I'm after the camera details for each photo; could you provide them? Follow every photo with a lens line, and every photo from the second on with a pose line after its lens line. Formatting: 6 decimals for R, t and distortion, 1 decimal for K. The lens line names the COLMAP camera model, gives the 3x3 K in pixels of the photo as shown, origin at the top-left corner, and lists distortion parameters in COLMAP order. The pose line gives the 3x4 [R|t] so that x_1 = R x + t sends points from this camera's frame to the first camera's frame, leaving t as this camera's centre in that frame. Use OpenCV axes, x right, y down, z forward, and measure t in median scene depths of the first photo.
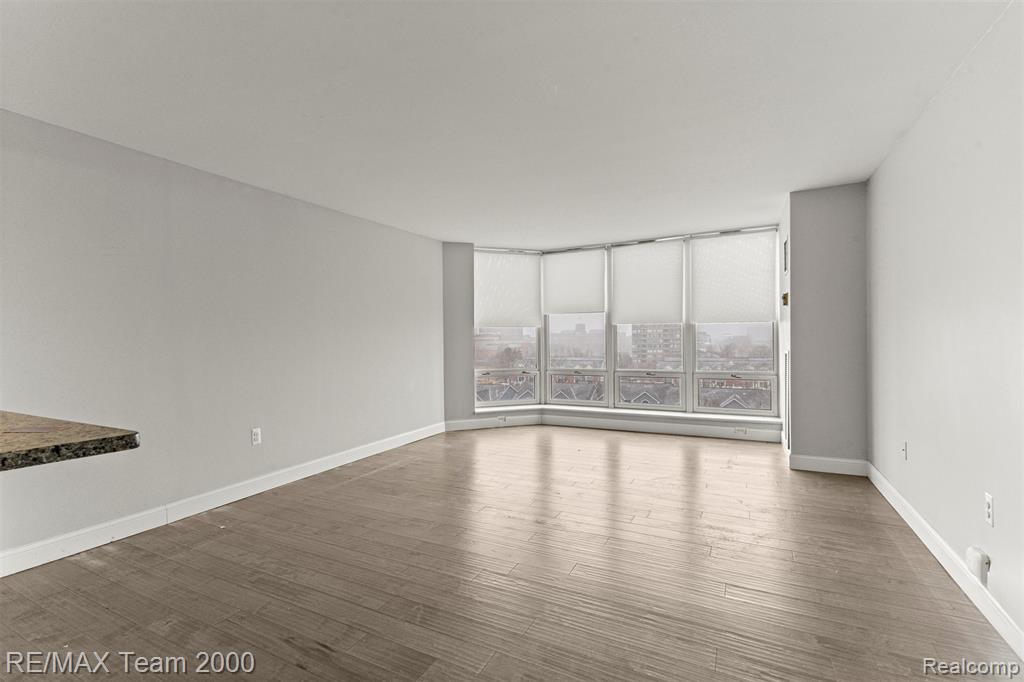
lens RADIAL K [[444.8, 0, 517.4], [0, 444.8, 343.4], [0, 0, 1]] dist [0.008886, -0.001091]
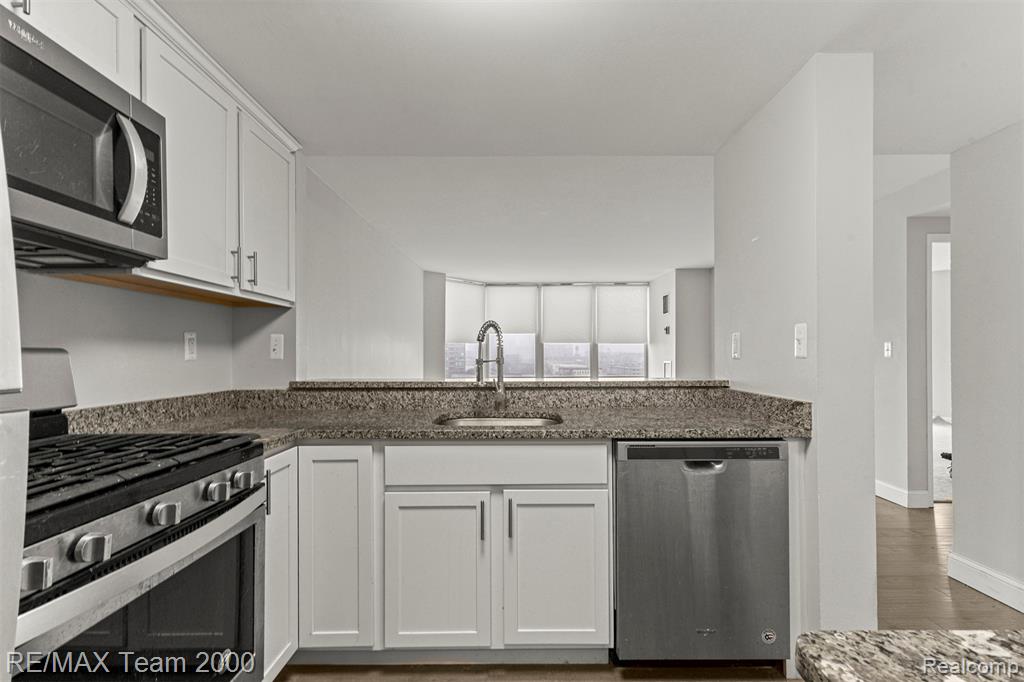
lens RADIAL K [[444.8, 0, 520.2], [0, 444.8, 347.2], [0, 0, 1]] dist [0.008886, -0.001091]
pose [[0.883435, 0.015822, 0.468286, -0.492947], [-0.001038, 0.999493, -0.031813, 0.013701], [-0.468552, 0.027619, 0.883004, -0.159158]]
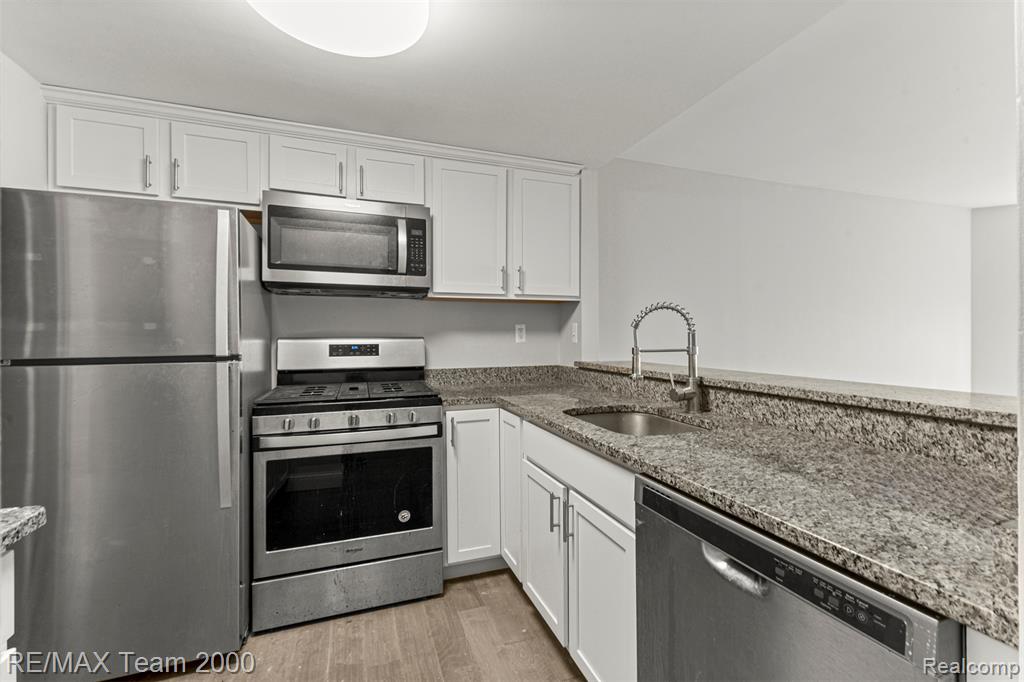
lens RADIAL K [[444.8, 0, 518.6], [0, 444.8, 334.8], [0, 0, 1]] dist [0.008886, -0.001091]
pose [[0.744545, 0.008555, -0.667518, -0.231862], [-0.011692, 0.999932, -0.000226, 0.004460], [0.667470, 0.007973, 0.744594, -0.121969]]
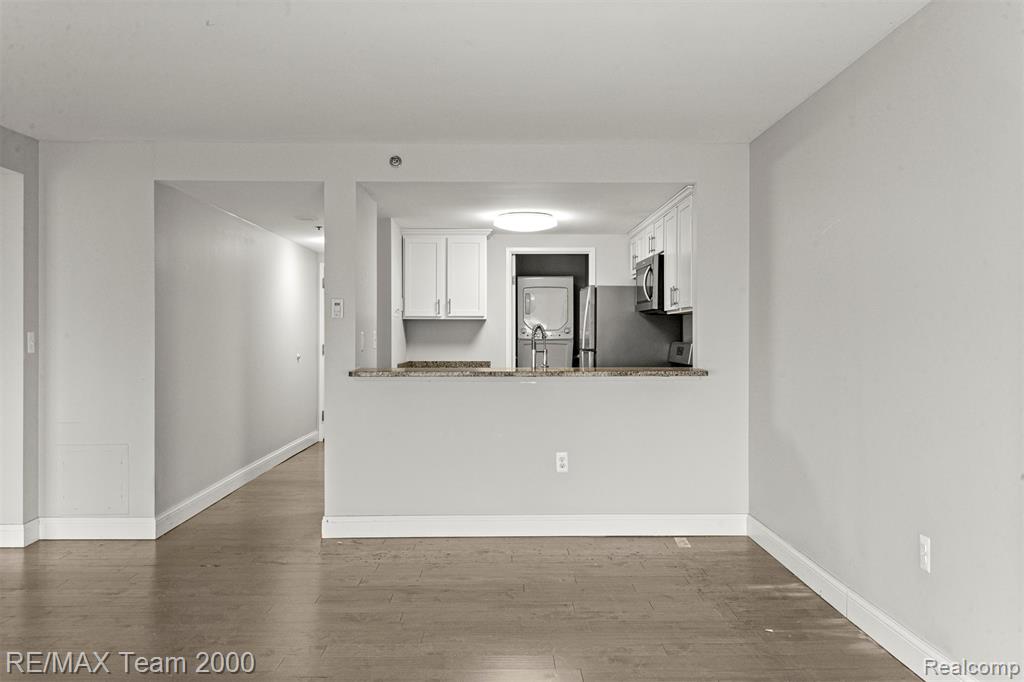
lens RADIAL K [[795.2, 0, 523.9], [0, 795.2, 338.0], [0, 0, 1]] dist [0.025534, -0.016946]
pose [[-0.882622, 0.018767, -0.469709, 0.097293], [0.010706, 0.999746, 0.019826, -0.019849], [0.469961, 0.012470, -0.882599, 0.949207]]
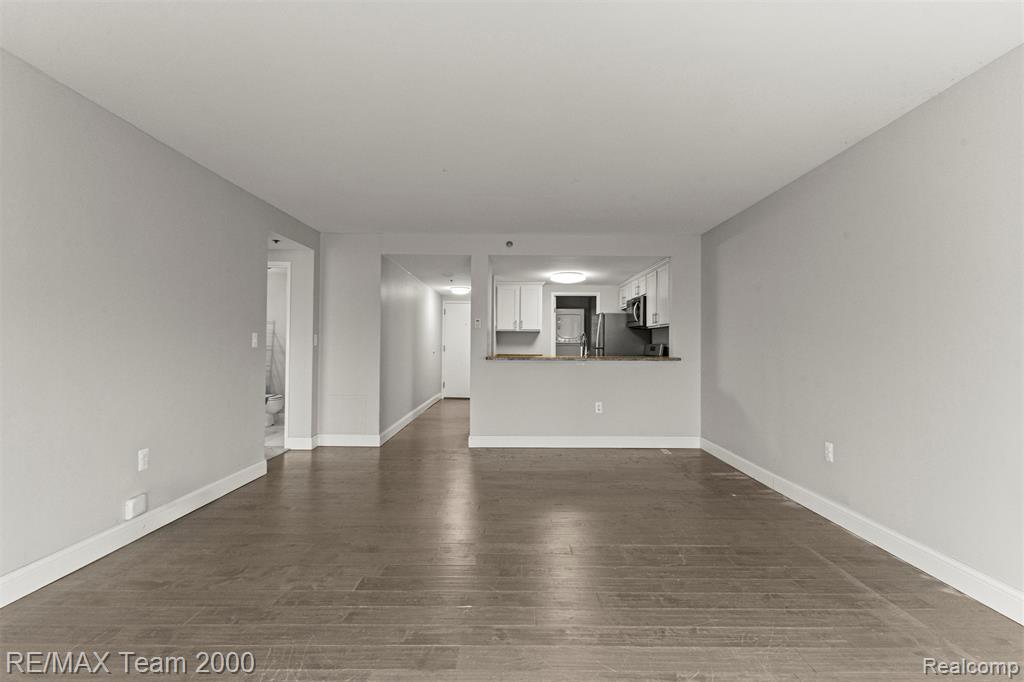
lens RADIAL K [[444.8, 0, 519.7], [0, 444.8, 340.1], [0, 0, 1]] dist [0.008886, -0.001091]
pose [[-0.887493, 0.005810, -0.460786, 0.205324], [0.003674, 0.999978, 0.005532, -0.007259], [0.460807, 0.003216, -0.887494, 0.922829]]
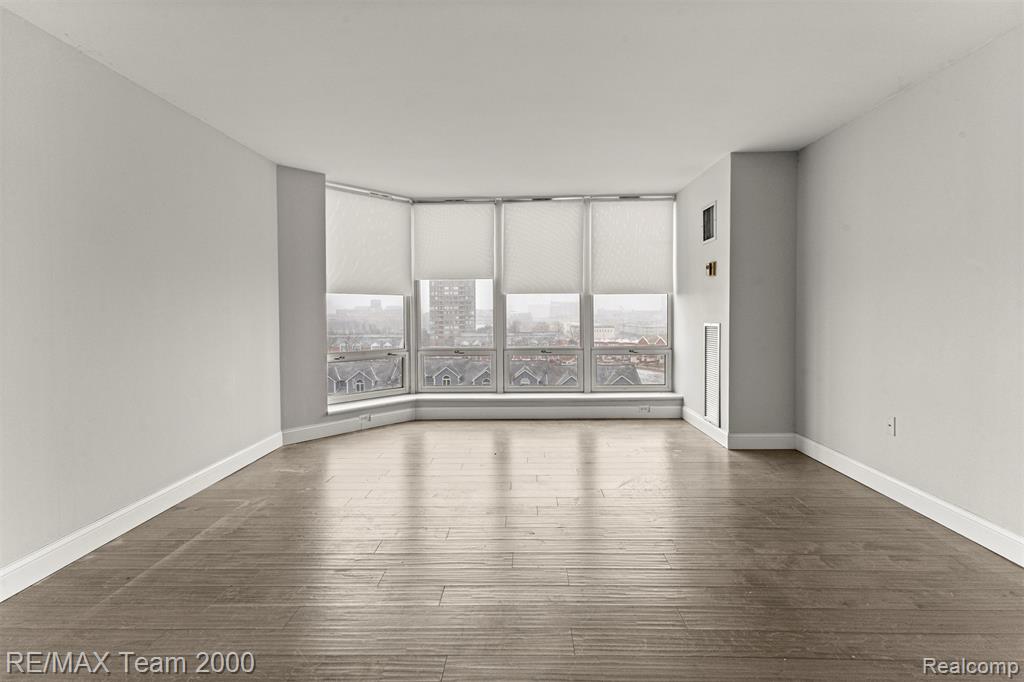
lens RADIAL K [[444.8, 0, 513.0], [0, 444.8, 321.8], [0, 0, 1]] dist [0.008886, -0.001091]
pose [[0.904092, -0.002368, 0.427331, -0.134567], [0.000368, 0.999989, 0.004761, 0.006371], [-0.427338, -0.004147, 0.904083, 0.240519]]
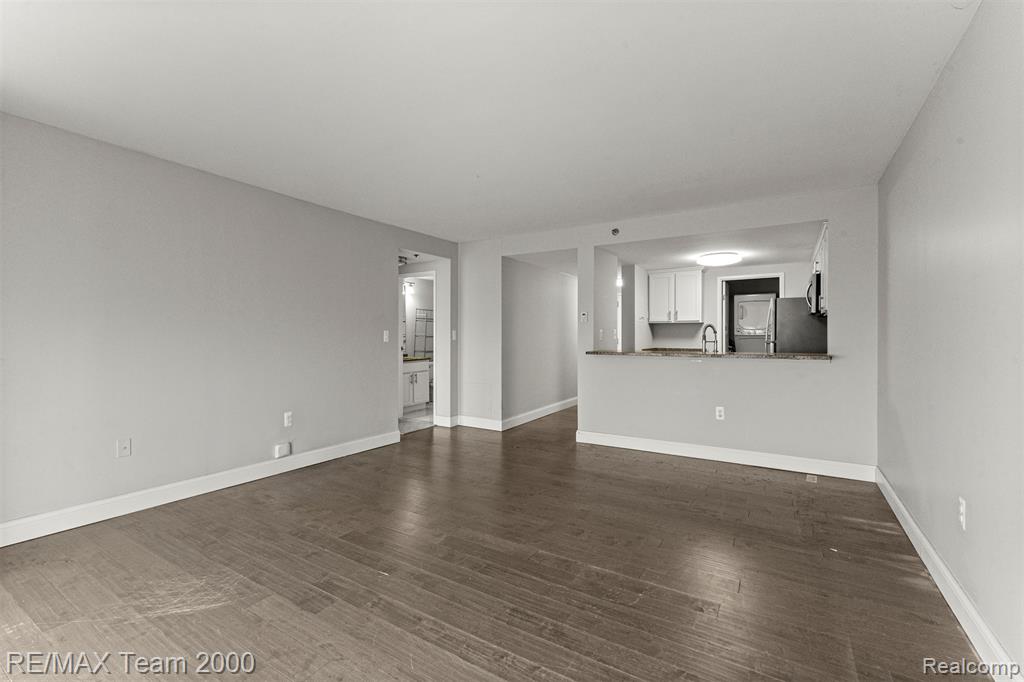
lens RADIAL K [[444.8, 0, 518.0], [0, 444.8, 336.5], [0, 0, 1]] dist [0.008886, -0.001091]
pose [[-0.996506, 0.015935, 0.081983, -0.068467], [0.016764, 0.999815, 0.009429, -0.008010], [-0.081817, 0.010771, -0.996589, 0.974650]]
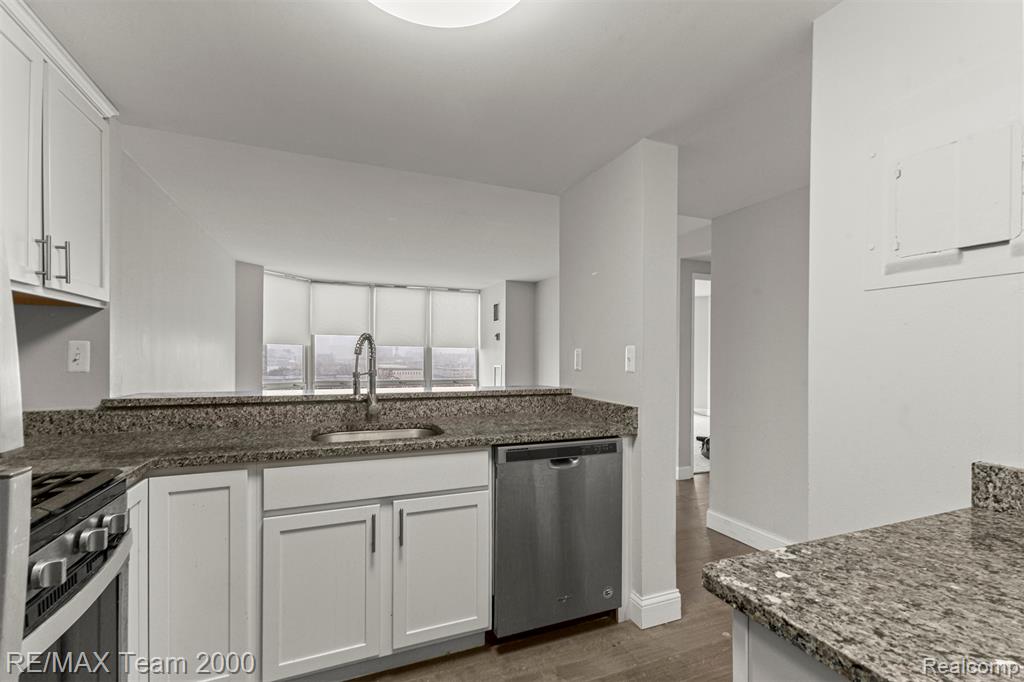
lens RADIAL K [[444.8, 0, 514.8], [0, 444.8, 348.7], [0, 0, 1]] dist [0.008886, -0.001091]
pose [[0.640942, 0.027330, 0.767103, -0.542104], [-0.006012, 0.999514, -0.030588, 0.003932], [-0.767566, 0.014993, 0.640794, -0.153609]]
